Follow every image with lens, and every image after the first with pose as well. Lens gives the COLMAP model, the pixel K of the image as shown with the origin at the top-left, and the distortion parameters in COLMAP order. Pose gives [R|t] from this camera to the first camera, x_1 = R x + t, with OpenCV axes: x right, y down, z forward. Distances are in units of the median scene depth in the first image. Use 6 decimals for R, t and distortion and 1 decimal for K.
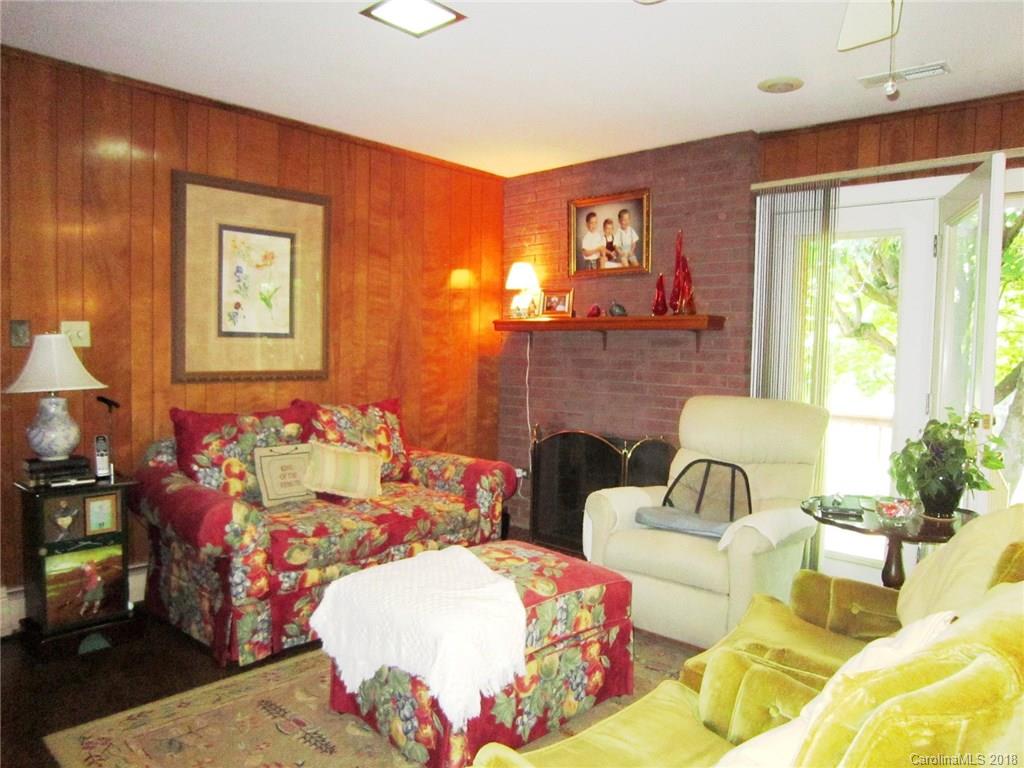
lens RADIAL K [[730.8, 0, 515.0], [0, 730.8, 379.9], [0, 0, 1]] dist [-0.067782, 0.026638]
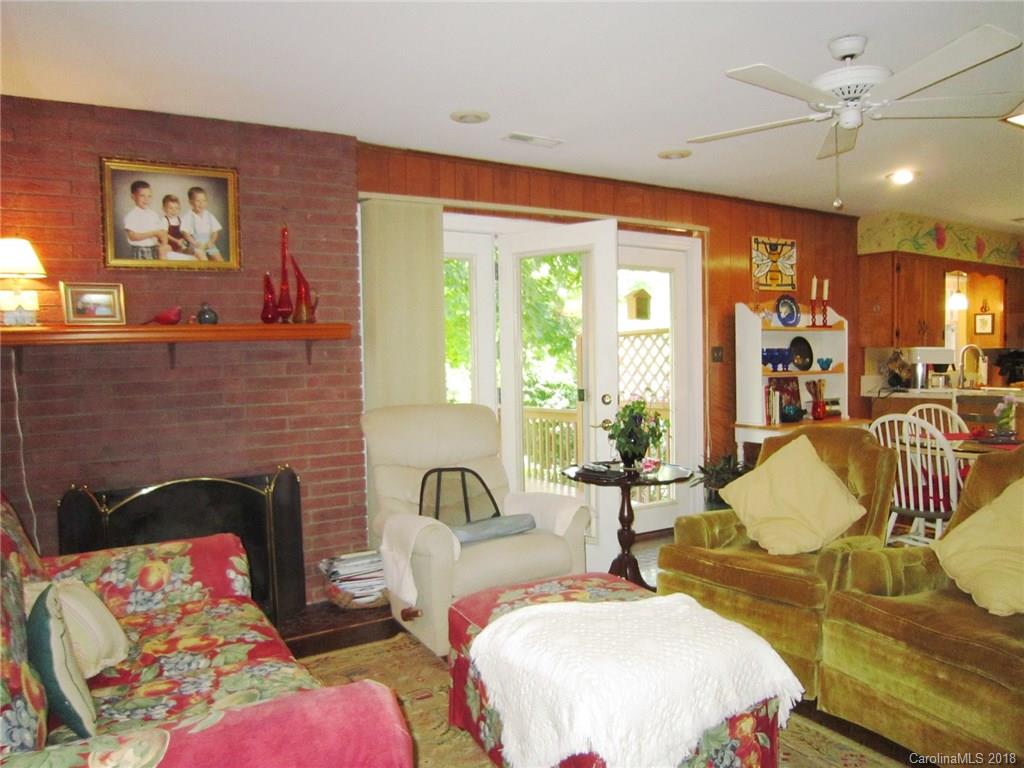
lens RADIAL K [[730.8, 0, 512.4], [0, 730.8, 377.2], [0, 0, 1]] dist [-0.067782, 0.026638]
pose [[0.292485, -0.053987, 0.954745, -0.506678], [0.074331, 0.996668, 0.033587, -0.031942], [-0.953377, 0.061143, 0.295524, 0.465596]]
